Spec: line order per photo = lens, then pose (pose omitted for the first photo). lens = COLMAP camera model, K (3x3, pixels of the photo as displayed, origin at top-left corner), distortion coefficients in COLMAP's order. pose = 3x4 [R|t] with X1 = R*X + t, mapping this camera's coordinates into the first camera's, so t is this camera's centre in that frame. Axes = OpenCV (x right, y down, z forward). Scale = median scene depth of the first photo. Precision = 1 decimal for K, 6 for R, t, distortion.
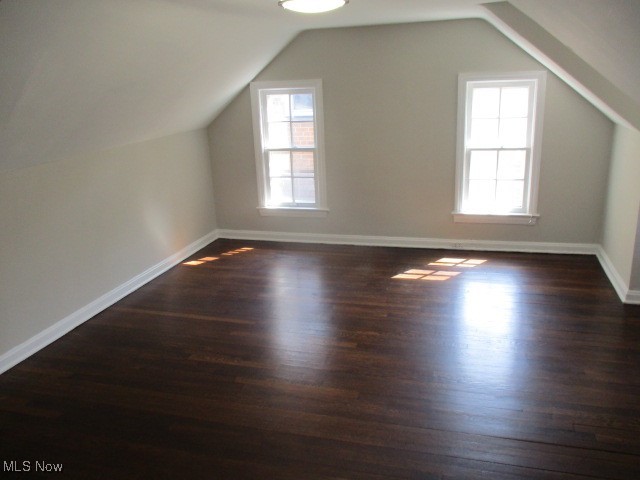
lens RADIAL K [[540.0, 0, 320.8], [0, 540.0, 241.8], [0, 0, 1]] dist [-0.033688, -0.000399]
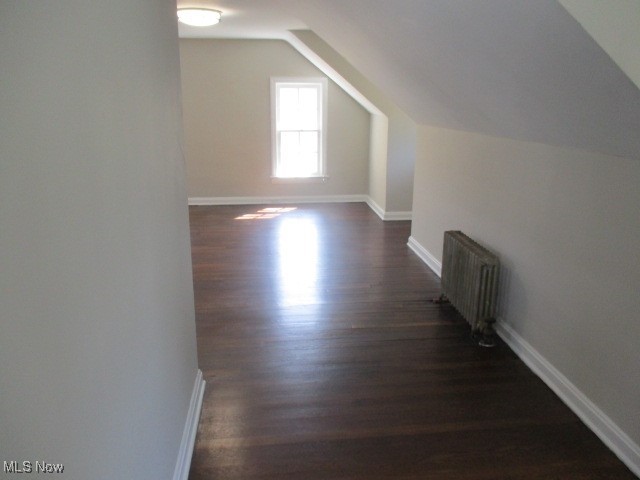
lens RADIAL K [[540.0, 0, 320.4], [0, 540.0, 239.1], [0, 0, 1]] dist [-0.033688, -0.000399]
pose [[0.923226, -0.053950, 0.380451, -0.185365], [0.068090, 0.997395, -0.023795, 0.157749], [-0.378176, 0.047873, 0.924495, -0.347288]]
